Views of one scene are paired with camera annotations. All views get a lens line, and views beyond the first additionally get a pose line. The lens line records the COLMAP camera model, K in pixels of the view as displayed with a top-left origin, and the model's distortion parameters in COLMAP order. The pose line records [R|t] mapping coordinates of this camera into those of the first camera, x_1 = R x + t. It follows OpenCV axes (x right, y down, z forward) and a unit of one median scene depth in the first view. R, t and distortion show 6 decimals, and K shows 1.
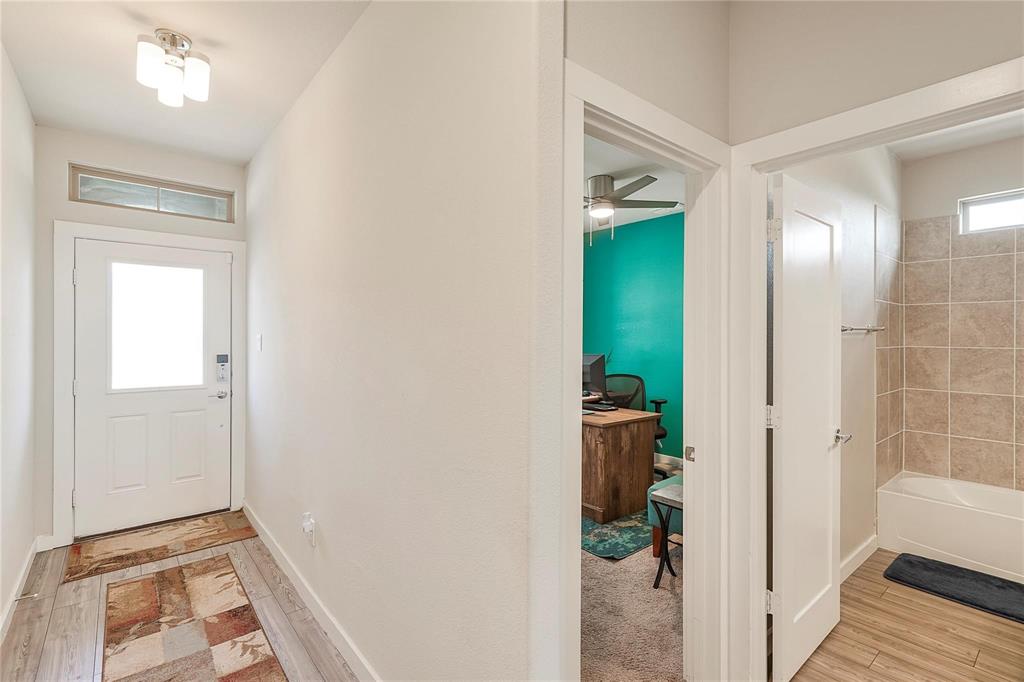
lens RADIAL K [[471.0, 0, 512.8], [0, 471.0, 346.6], [0, 0, 1]] dist [0.001365, 0.001050]
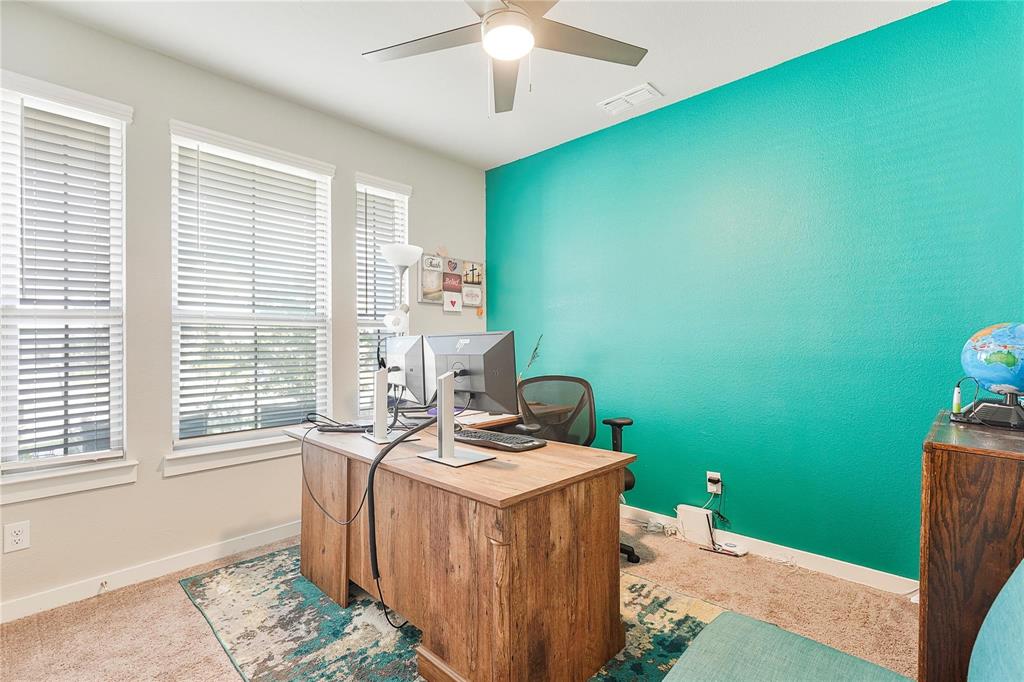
lens RADIAL K [[471.0, 0, 511.0], [0, 471.0, 343.6], [0, 0, 1]] dist [0.001365, 0.001050]
pose [[0.992890, -0.006153, 0.118879, 0.143525], [0.008400, 0.999795, -0.018410, 0.038686], [-0.118742, 0.019277, 0.992738, 0.568811]]
